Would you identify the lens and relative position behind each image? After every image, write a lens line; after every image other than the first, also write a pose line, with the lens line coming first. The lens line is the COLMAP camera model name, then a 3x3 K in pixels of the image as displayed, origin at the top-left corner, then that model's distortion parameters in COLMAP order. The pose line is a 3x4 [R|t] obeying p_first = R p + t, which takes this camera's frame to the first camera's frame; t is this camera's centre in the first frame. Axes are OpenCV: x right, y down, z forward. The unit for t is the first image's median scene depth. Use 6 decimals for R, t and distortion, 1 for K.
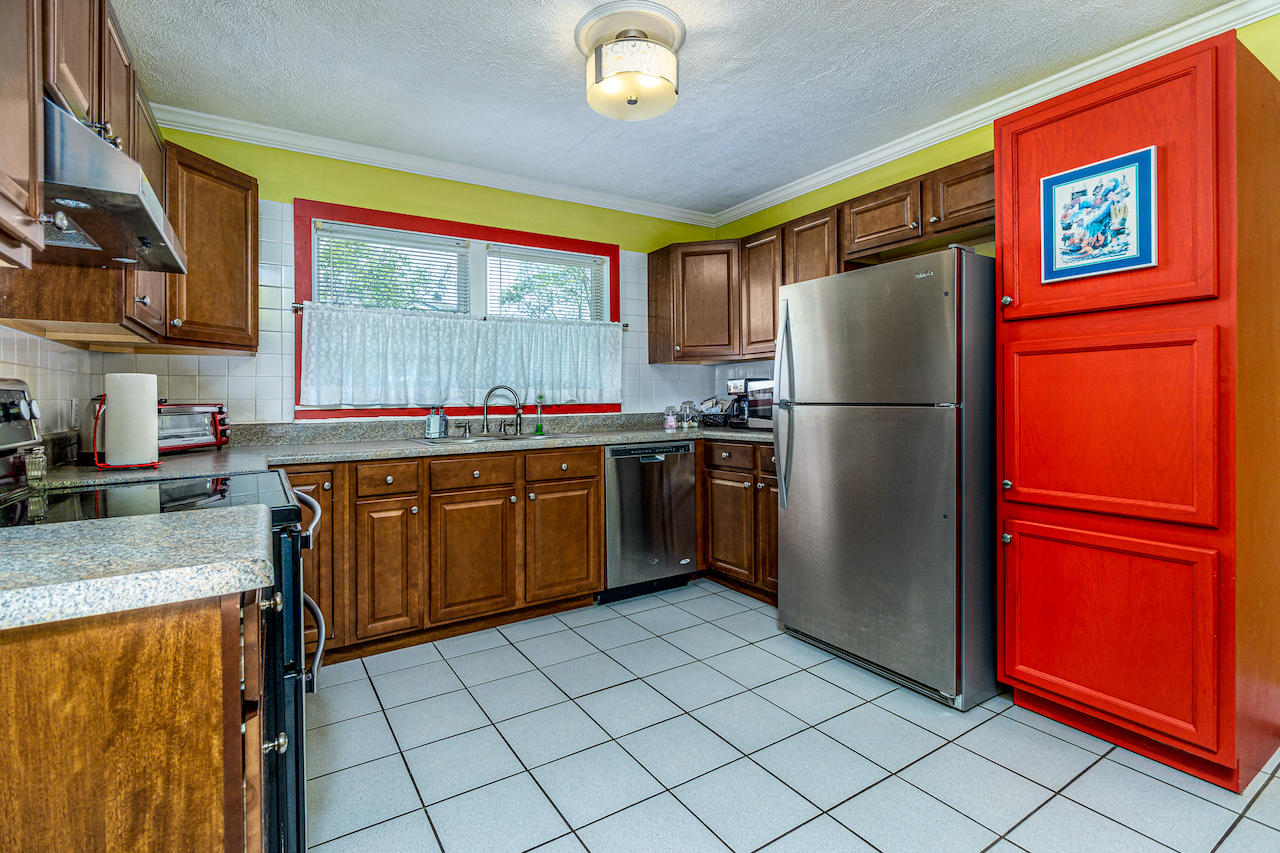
lens RADIAL K [[592.8, 0, 613.2], [0, 592.8, 399.1], [0, 0, 1]] dist [0.002157, 0.000182]
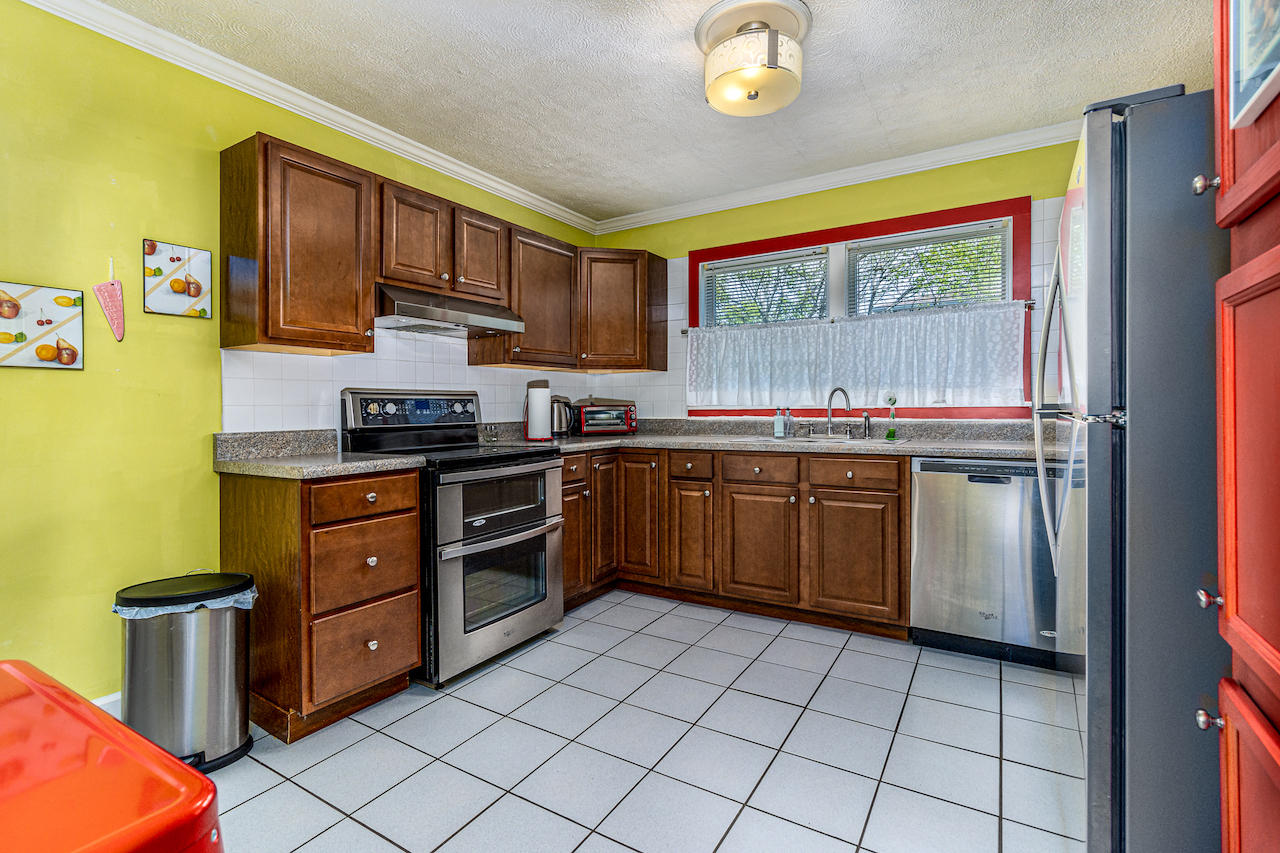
lens RADIAL K [[592.8, 0, 650.0], [0, 592.8, 402.6], [0, 0, 1]] dist [0.002157, 0.000182]
pose [[0.463214, 0.003144, -0.886241, 0.678204], [0.001613, 0.999989, 0.004390, -0.004115], [0.886245, -0.003463, 0.463204, 0.333514]]
